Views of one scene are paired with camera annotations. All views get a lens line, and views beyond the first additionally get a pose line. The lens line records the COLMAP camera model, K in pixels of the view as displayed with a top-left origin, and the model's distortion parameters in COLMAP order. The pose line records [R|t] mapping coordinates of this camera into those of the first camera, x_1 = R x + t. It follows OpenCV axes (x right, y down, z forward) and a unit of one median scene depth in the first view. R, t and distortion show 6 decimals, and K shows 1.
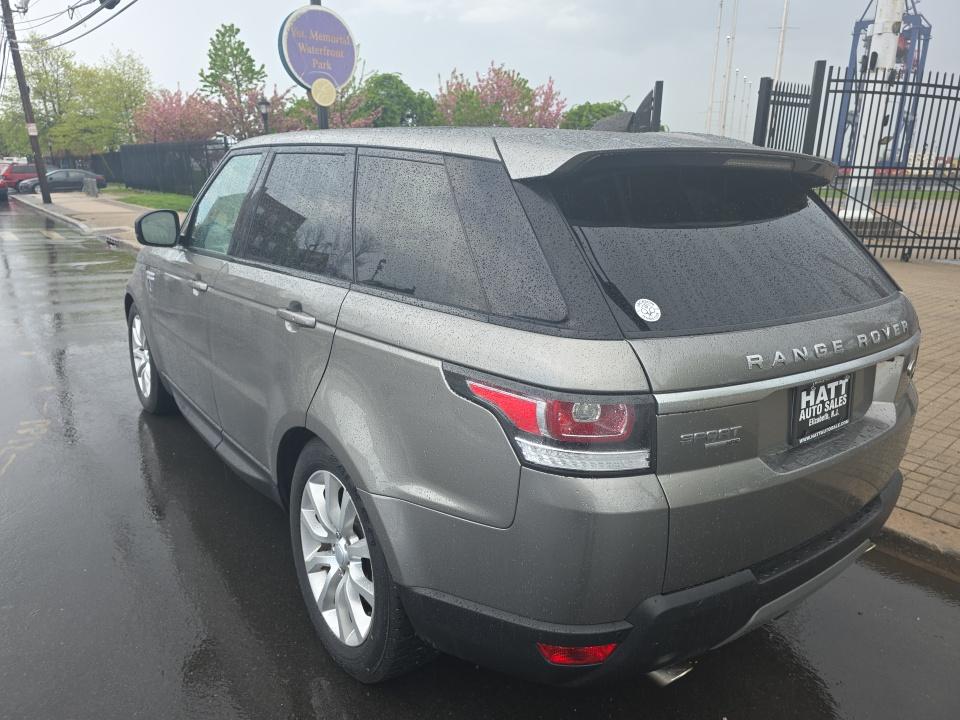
lens RADIAL K [[651.2, 0, 480.0], [0, 651.2, 360.0], [0, 0, 1]] dist [0.002202, 0.000098]
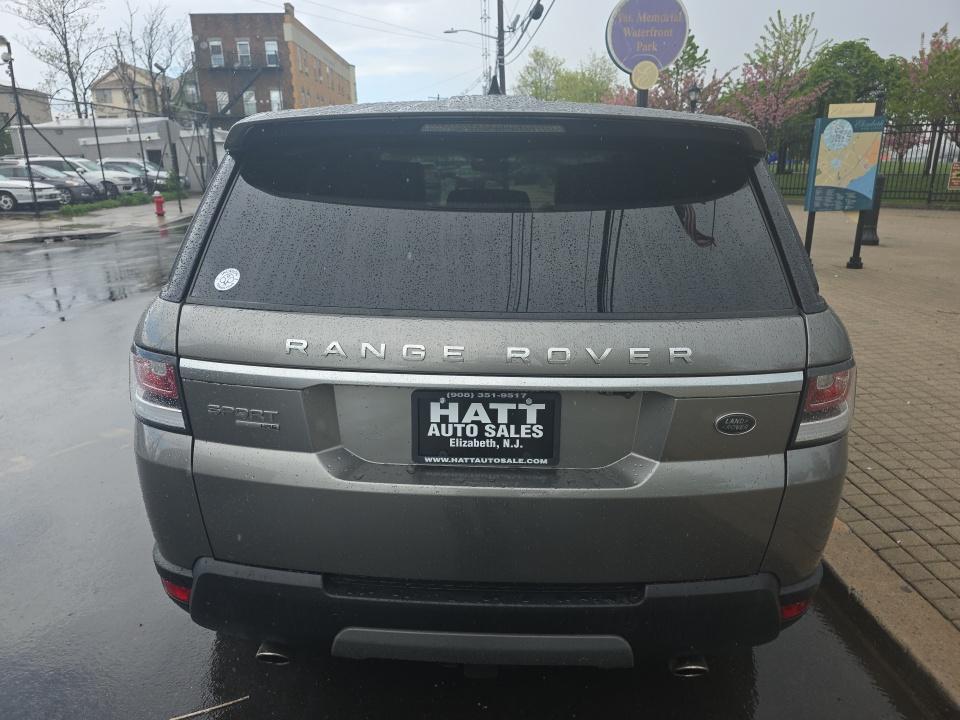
lens RADIAL K [[639.3, 0, 480.0], [0, 639.3, 360.0], [0, 0, 1]] dist [0.055379, -0.041874]
pose [[0.786133, 0.161286, -0.596643, 0.226395], [-0.150124, 0.986270, 0.068808, -0.015486], [0.599549, 0.035478, 0.799552, 0.083474]]
